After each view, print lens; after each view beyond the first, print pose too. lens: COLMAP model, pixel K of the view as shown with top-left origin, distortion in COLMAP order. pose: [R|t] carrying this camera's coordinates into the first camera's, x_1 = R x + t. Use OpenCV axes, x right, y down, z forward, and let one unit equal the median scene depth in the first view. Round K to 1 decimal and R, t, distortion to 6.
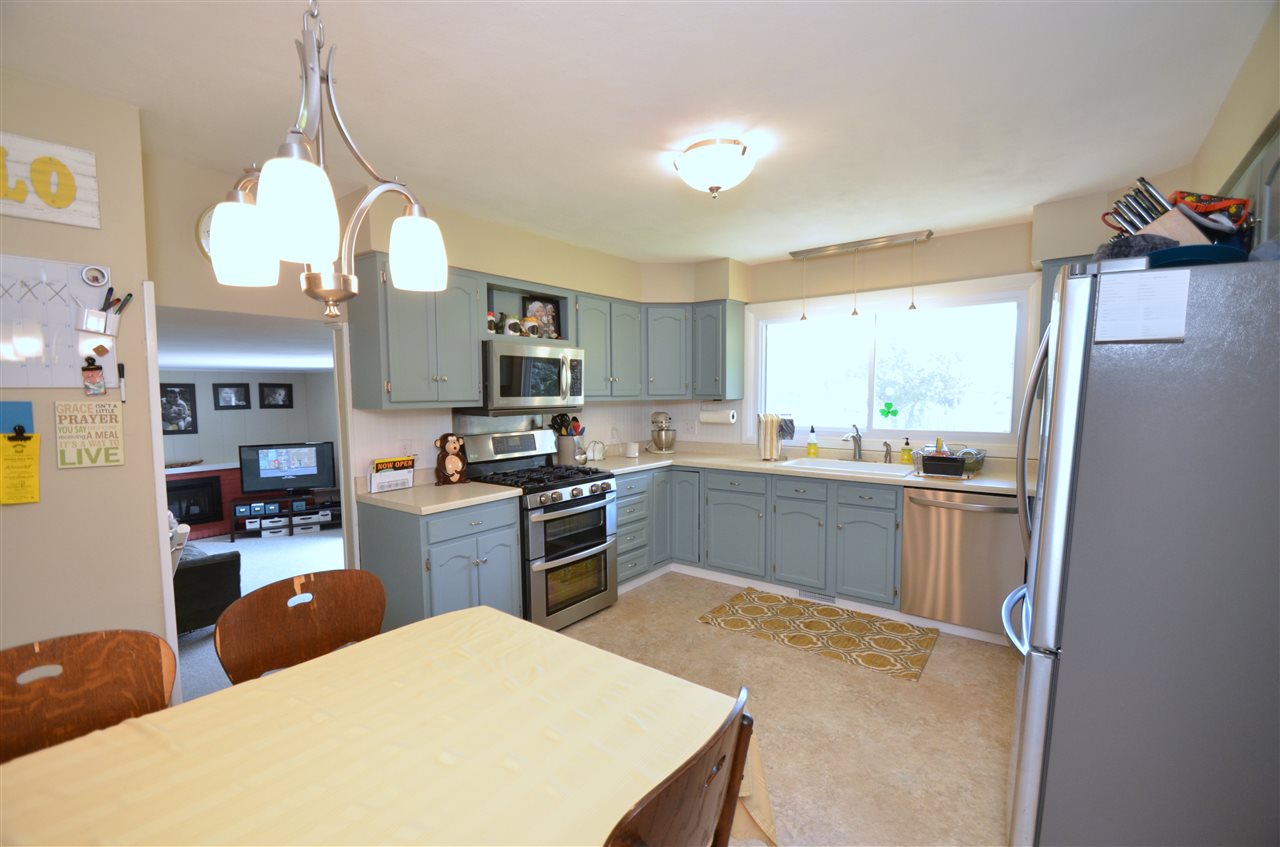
lens RADIAL K [[578.6, 0, 653.7], [0, 578.6, 431.3], [0, 0, 1]] dist [-0.000988, -0.010163]
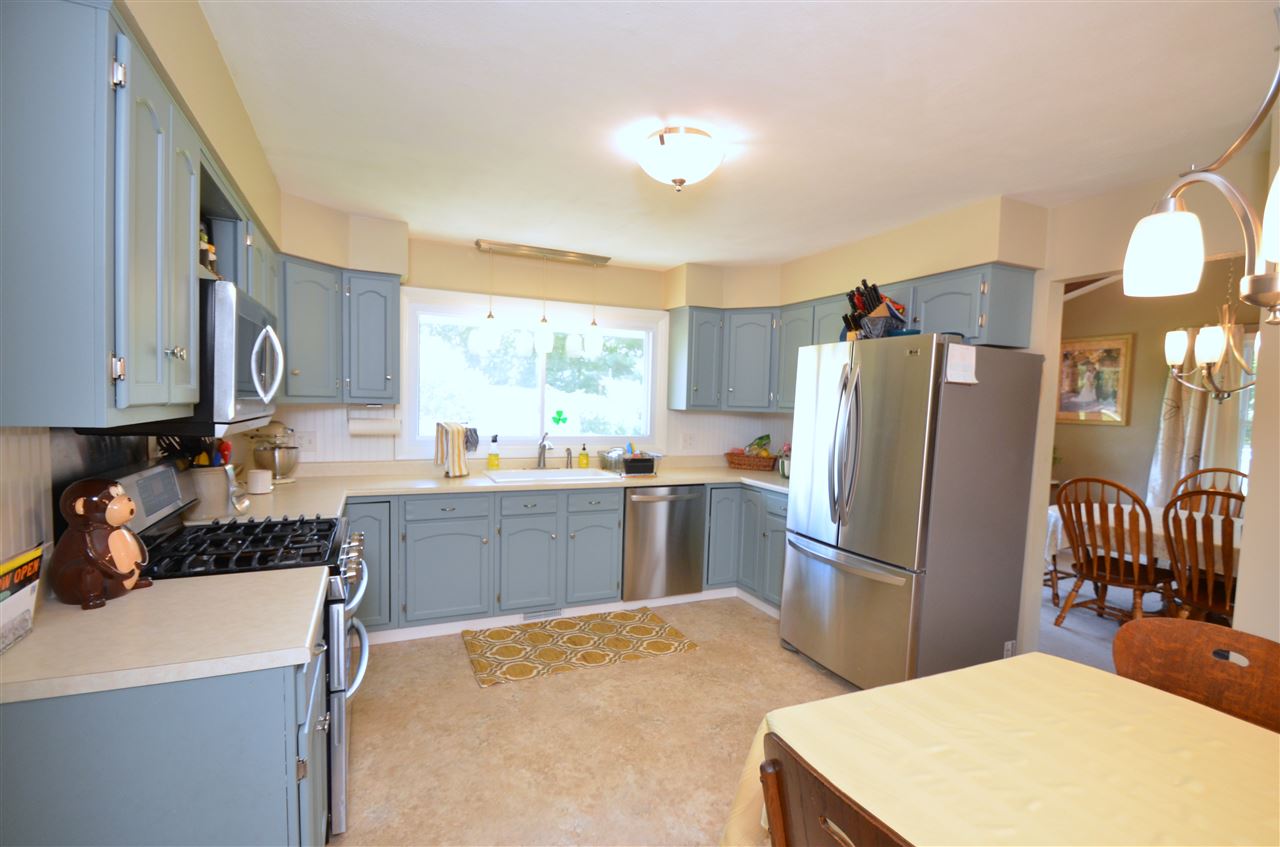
lens RADIAL K [[578.6, 0, 653.7], [0, 578.6, 431.3], [0, 0, 1]] dist [-0.000988, -0.010163]
pose [[0.466505, -0.023753, 0.884199, -0.456541], [0.030348, 0.999481, 0.010838, -0.019320], [-0.883998, 0.021777, 0.466984, 0.380479]]
